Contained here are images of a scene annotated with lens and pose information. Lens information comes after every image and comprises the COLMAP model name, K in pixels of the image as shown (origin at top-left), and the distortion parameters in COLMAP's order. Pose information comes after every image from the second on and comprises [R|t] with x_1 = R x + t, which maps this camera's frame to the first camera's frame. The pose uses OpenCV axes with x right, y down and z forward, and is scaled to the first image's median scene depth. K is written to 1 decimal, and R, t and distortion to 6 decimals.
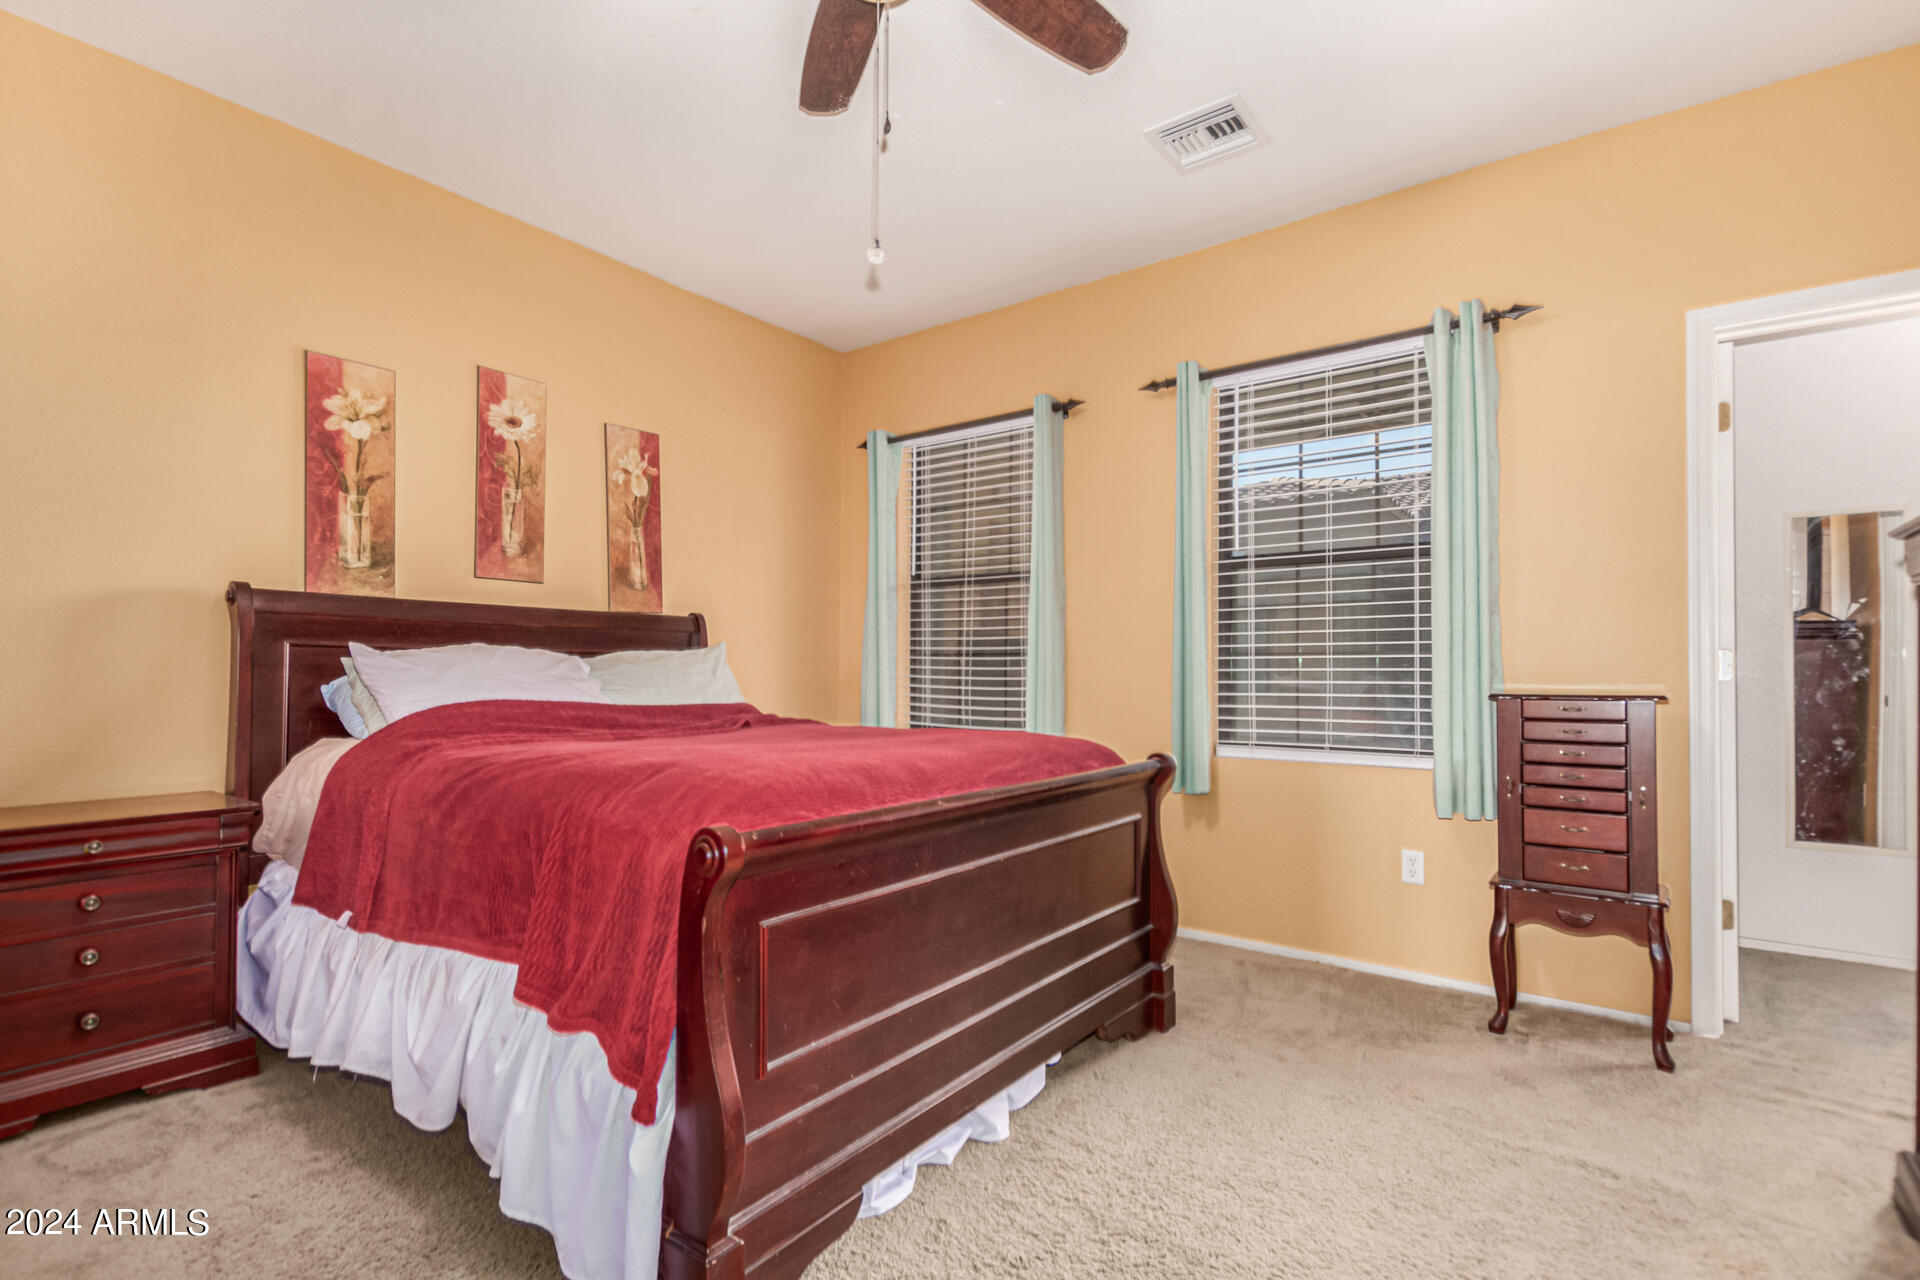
lens RADIAL K [[899.3, 0, 967.0], [0, 899.3, 659.0], [0, 0, 1]] dist [0.000546, -0.000082]
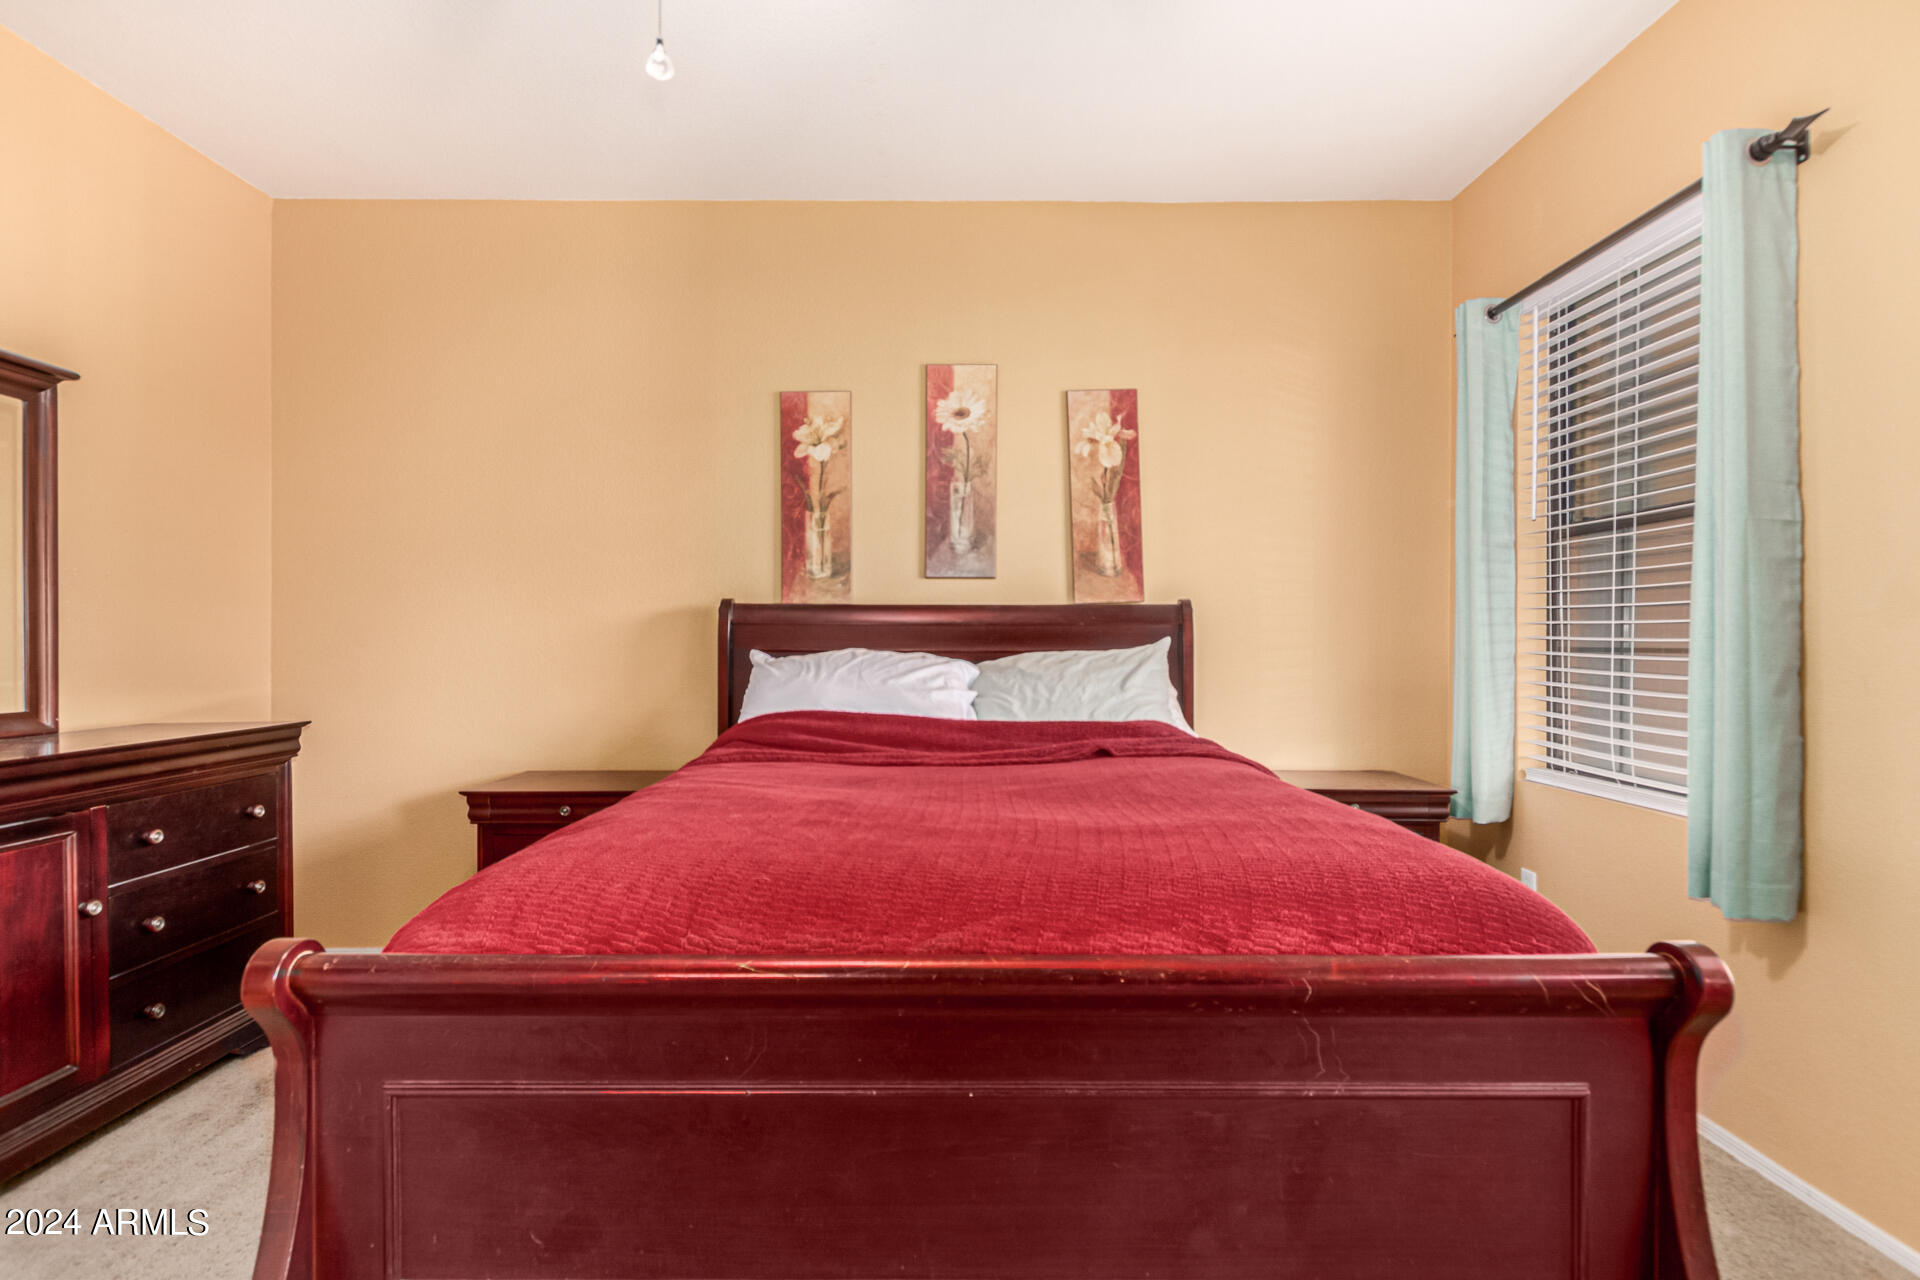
lens RADIAL K [[912.2, 0, 960.0], [0, 912.2, 640.0], [0, 0, 1]] dist [-0.002622, 0.000208]
pose [[0.583856, 0.003297, -0.811851, 0.291127], [0.012445, 0.999838, 0.013010, -0.033229], [0.811762, -0.017699, 0.583720, 0.424803]]
